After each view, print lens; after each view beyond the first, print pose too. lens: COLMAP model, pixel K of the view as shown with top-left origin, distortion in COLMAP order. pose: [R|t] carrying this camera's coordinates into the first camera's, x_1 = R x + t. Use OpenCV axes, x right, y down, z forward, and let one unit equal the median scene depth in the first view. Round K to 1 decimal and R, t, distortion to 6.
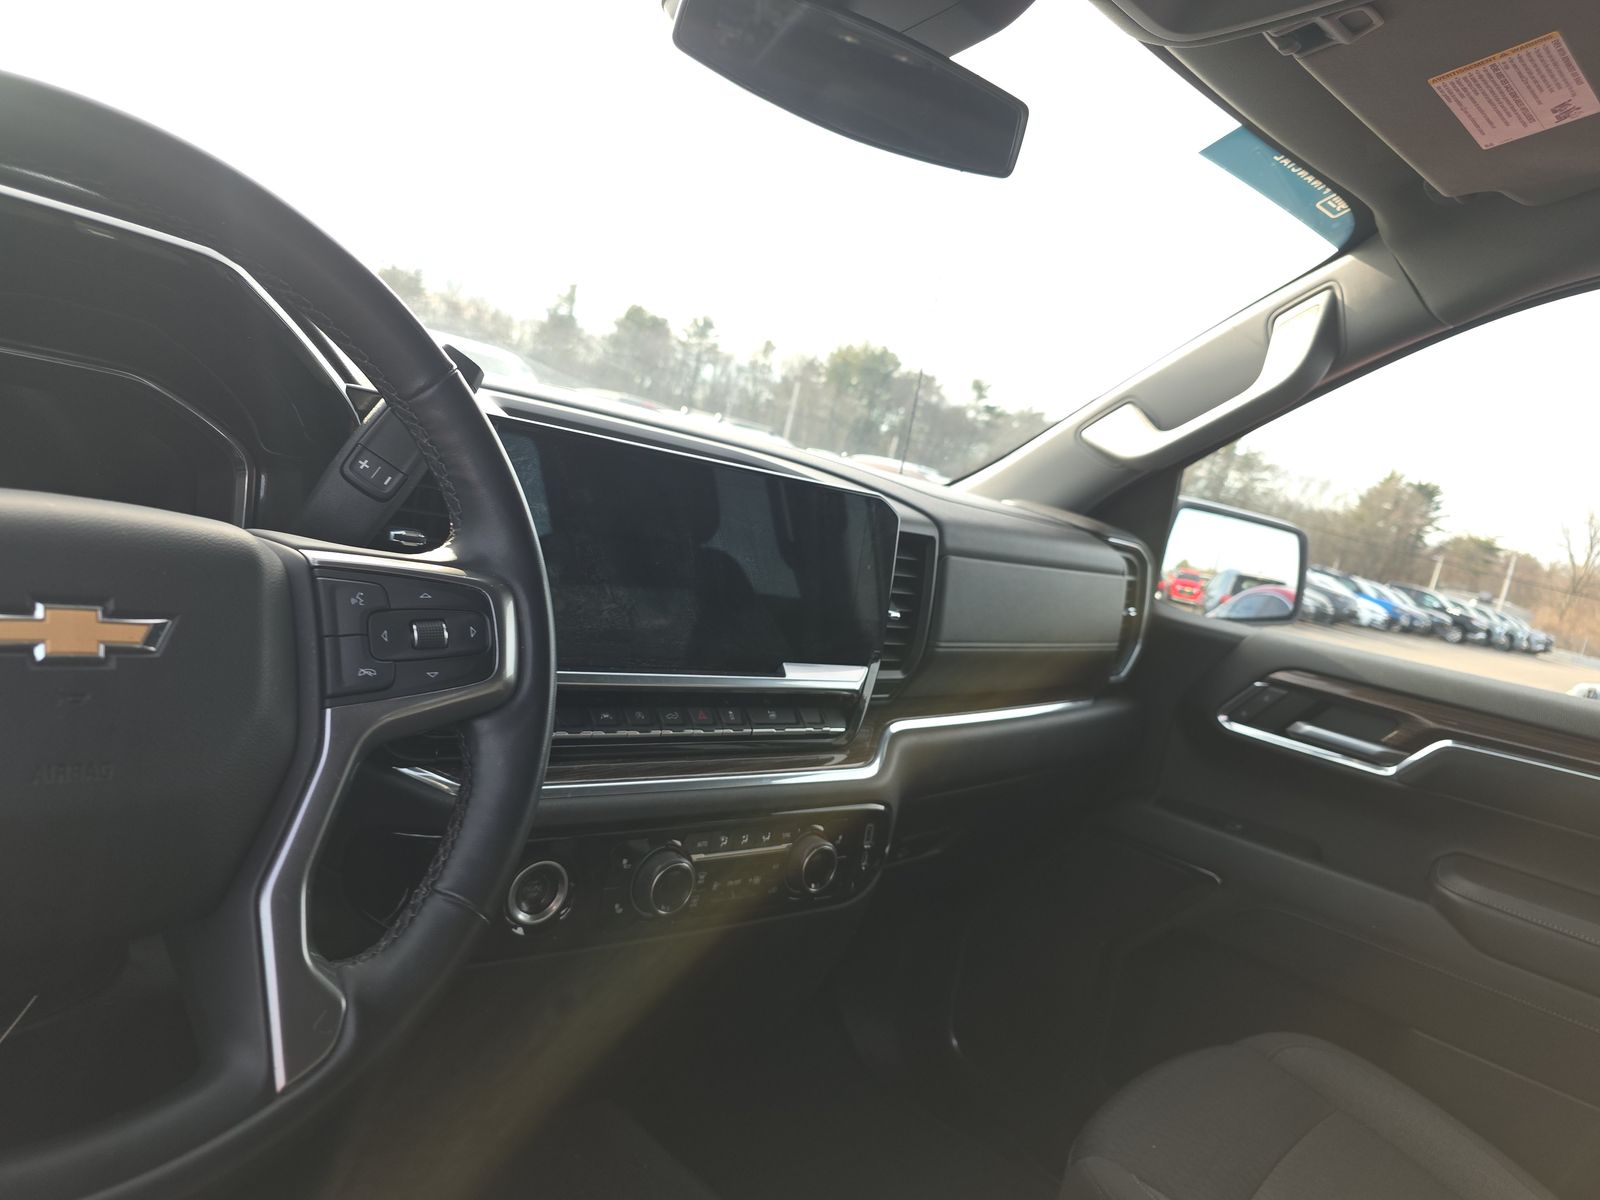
lens RADIAL K [[1088.5, 0, 796.9], [0, 1088.5, 564.0], [0, 0, 1]] dist [0.040822, -0.016061]
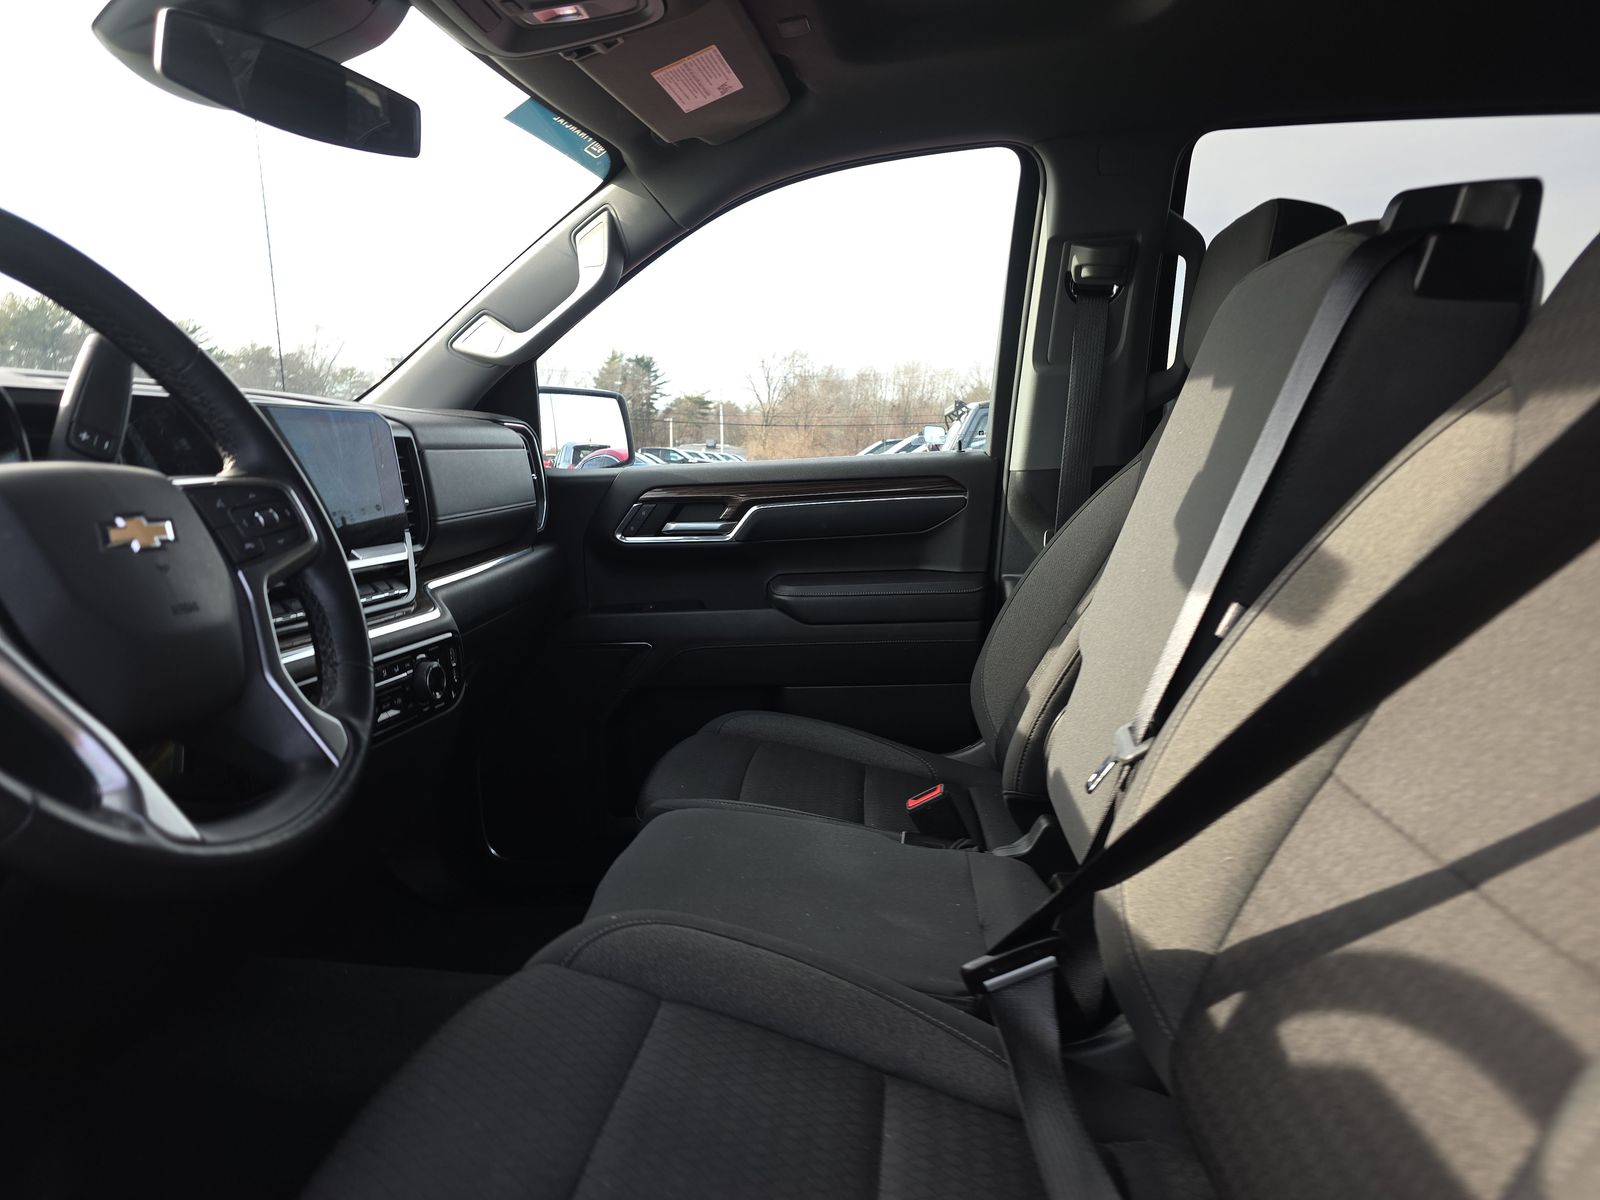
lens RADIAL K [[1088.5, 0, 796.9], [0, 1088.5, 564.0], [0, 0, 1]] dist [0.040822, -0.016061]
pose [[0.776058, -0.281601, 0.564300, -0.240310], [0.238507, 0.959370, 0.150743, 0.026149], [-0.583822, 0.017604, 0.811691, -0.254475]]
